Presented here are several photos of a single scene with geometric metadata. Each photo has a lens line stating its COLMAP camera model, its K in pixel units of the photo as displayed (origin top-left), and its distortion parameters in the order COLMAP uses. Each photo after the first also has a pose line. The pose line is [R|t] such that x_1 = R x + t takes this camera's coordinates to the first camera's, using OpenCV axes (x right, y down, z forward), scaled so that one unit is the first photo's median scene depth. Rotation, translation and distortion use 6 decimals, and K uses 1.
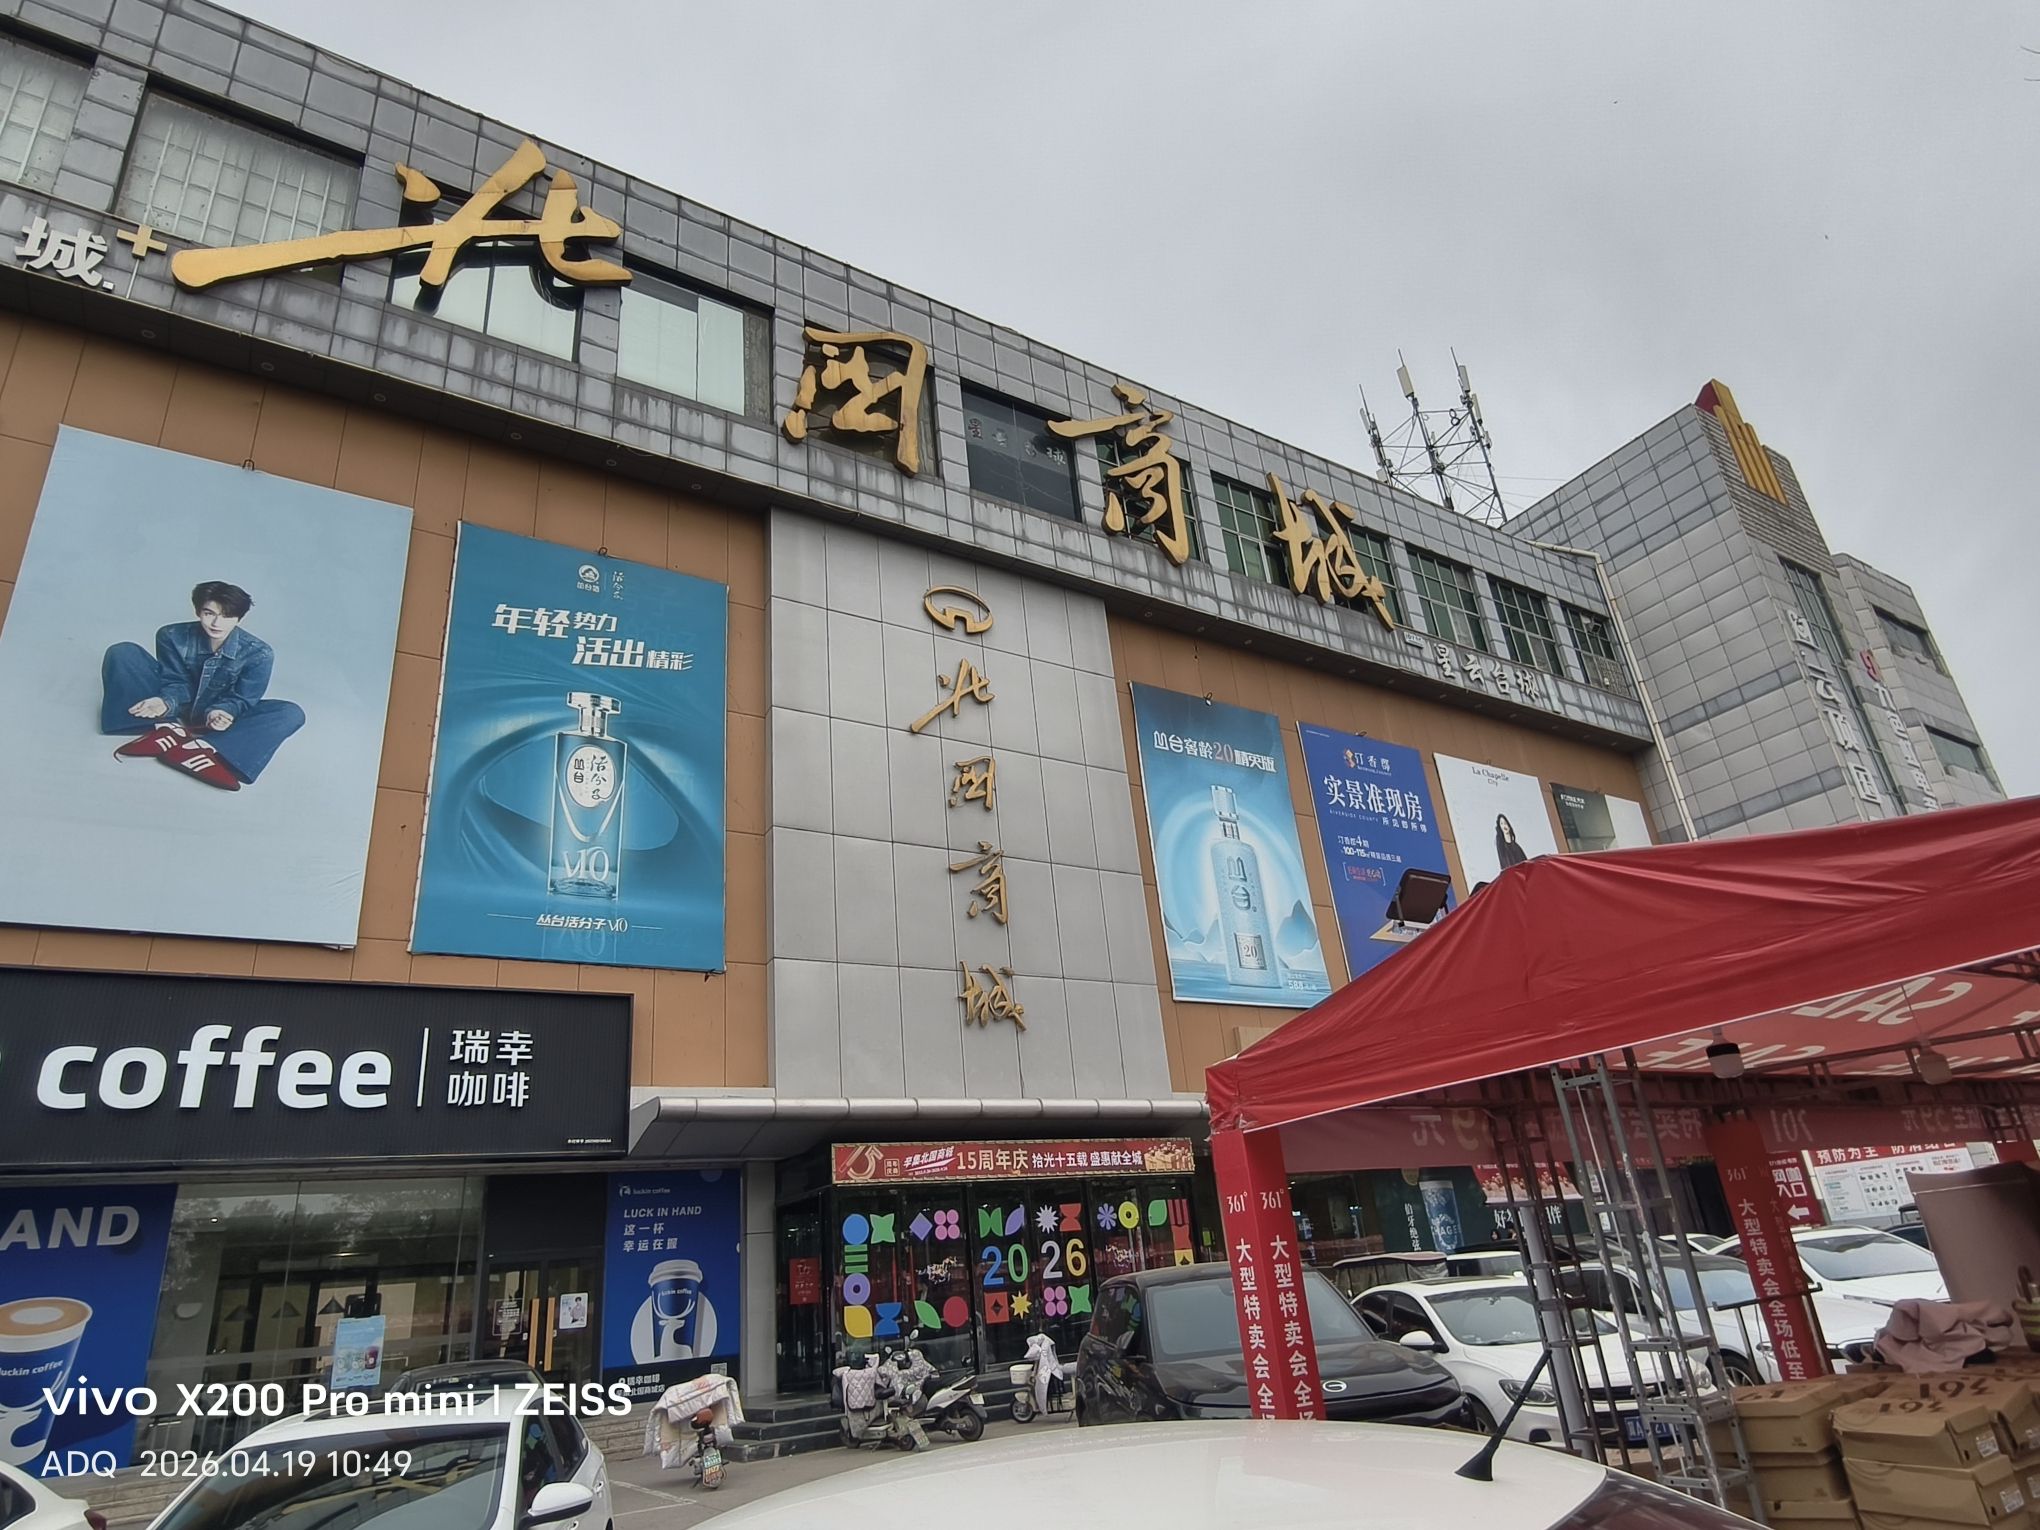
lens RADIAL K [[1233.3, 0, 1019.6], [0, 1233.3, 760.3], [0, 0, 1]] dist [0.004080, 0.001476]
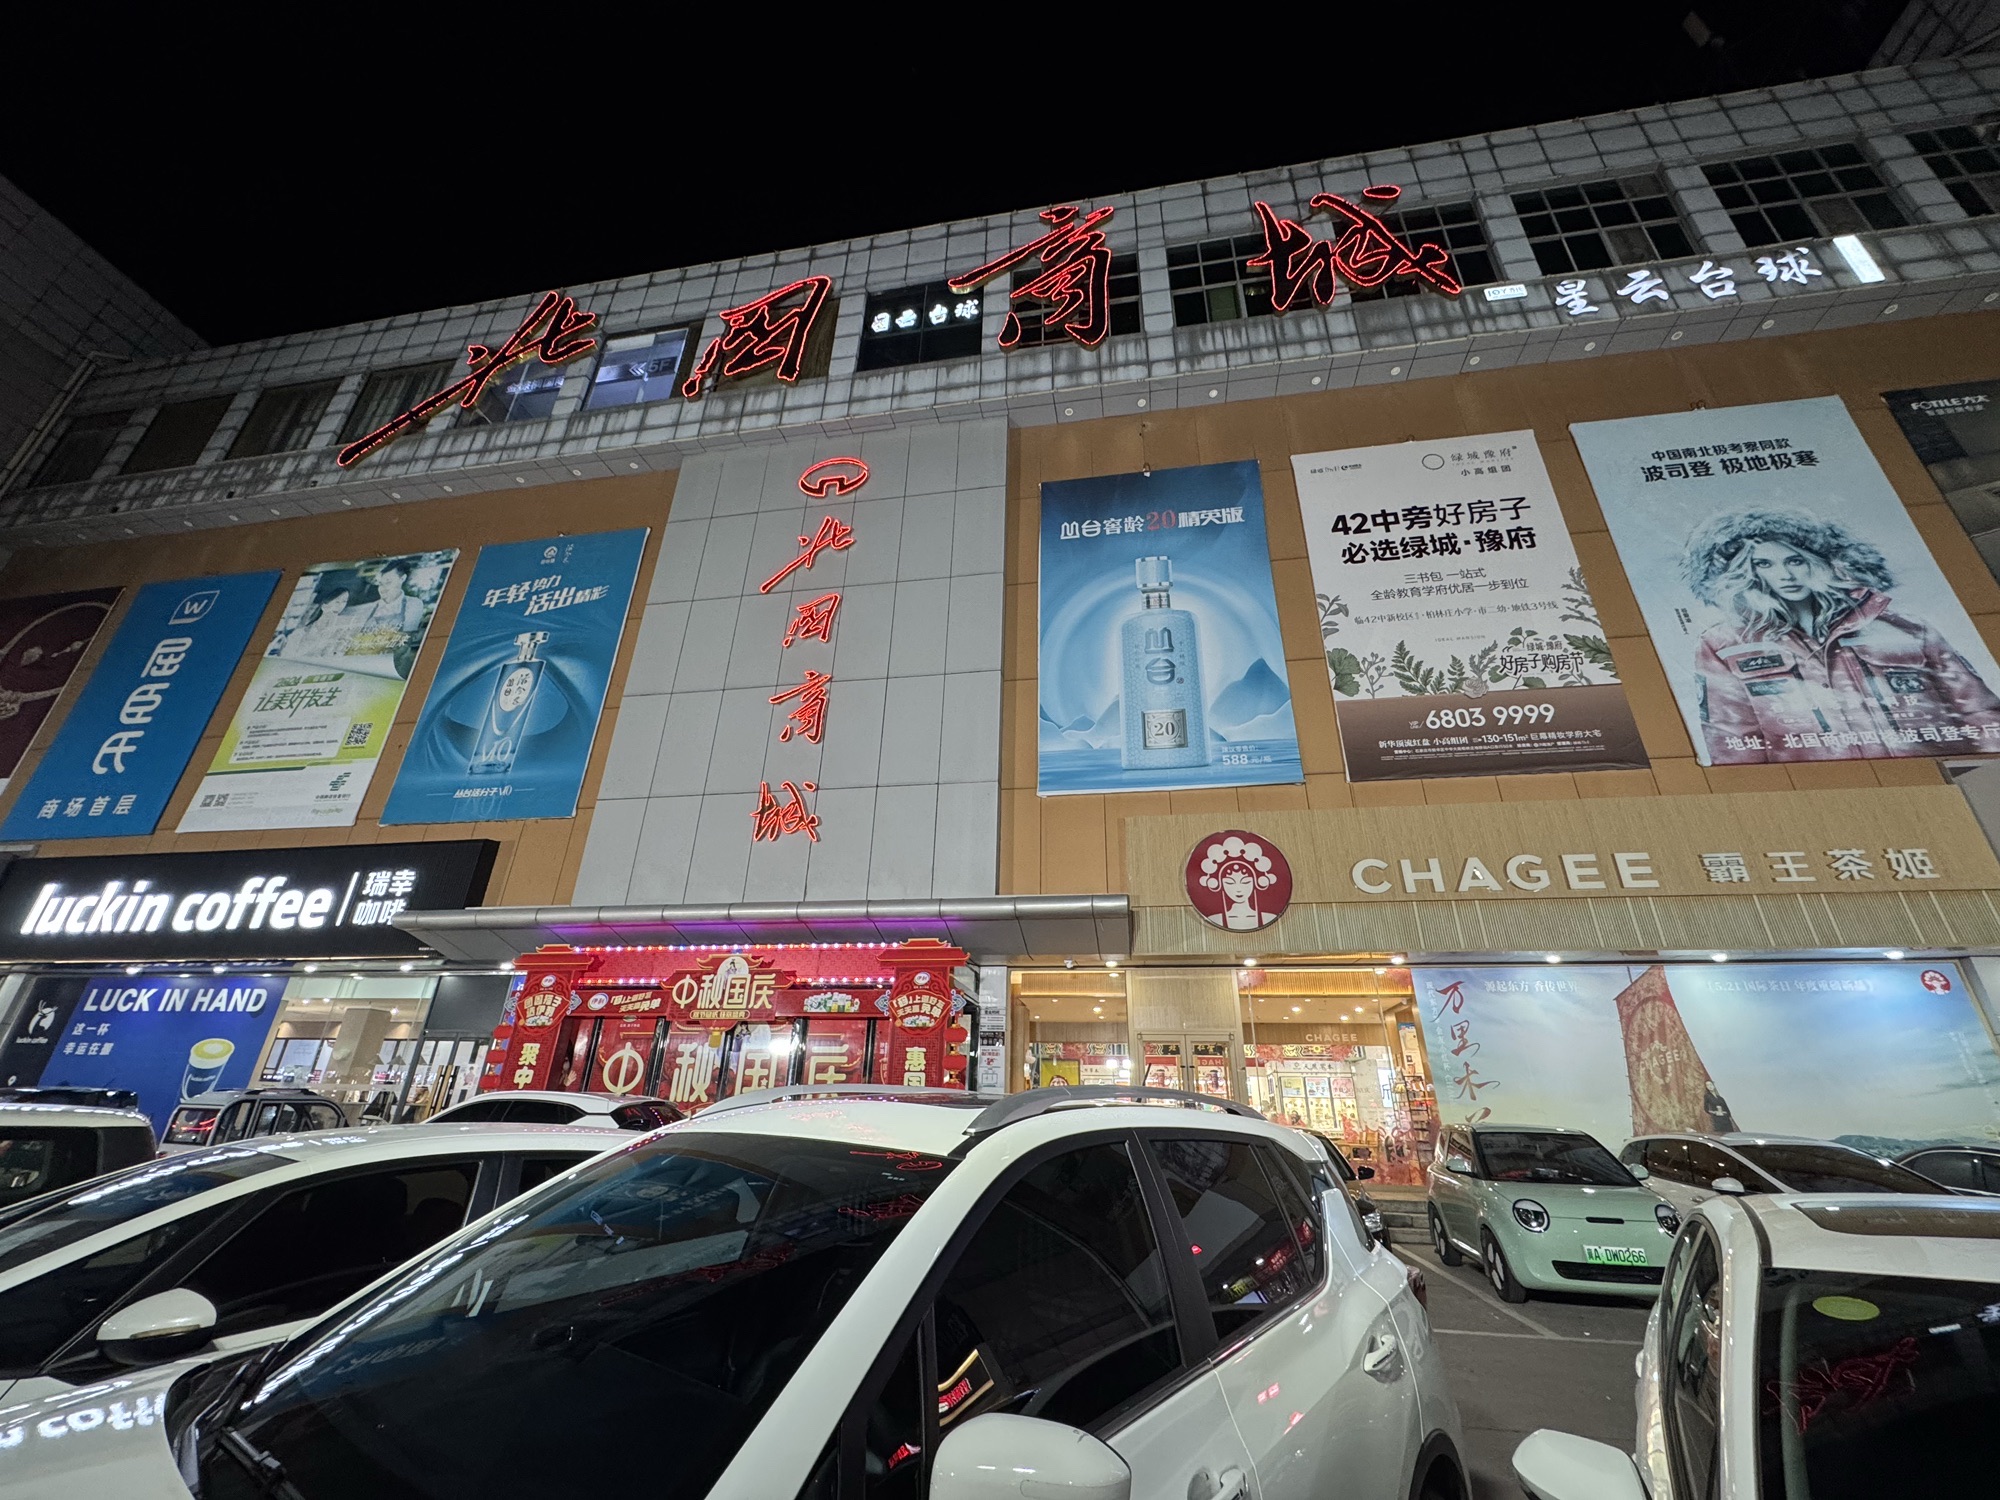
lens RADIAL K [[802.9, 0, 999.7], [0, 802.9, 746.7], [0, 0, 1]] dist [-0.002265, 0.000140]
pose [[0.719671, -0.191053, -0.667512, 0.593062], [0.195755, 0.978227, -0.068934, 0.230903], [0.666149, -0.081059, 0.741401, 0.661110]]
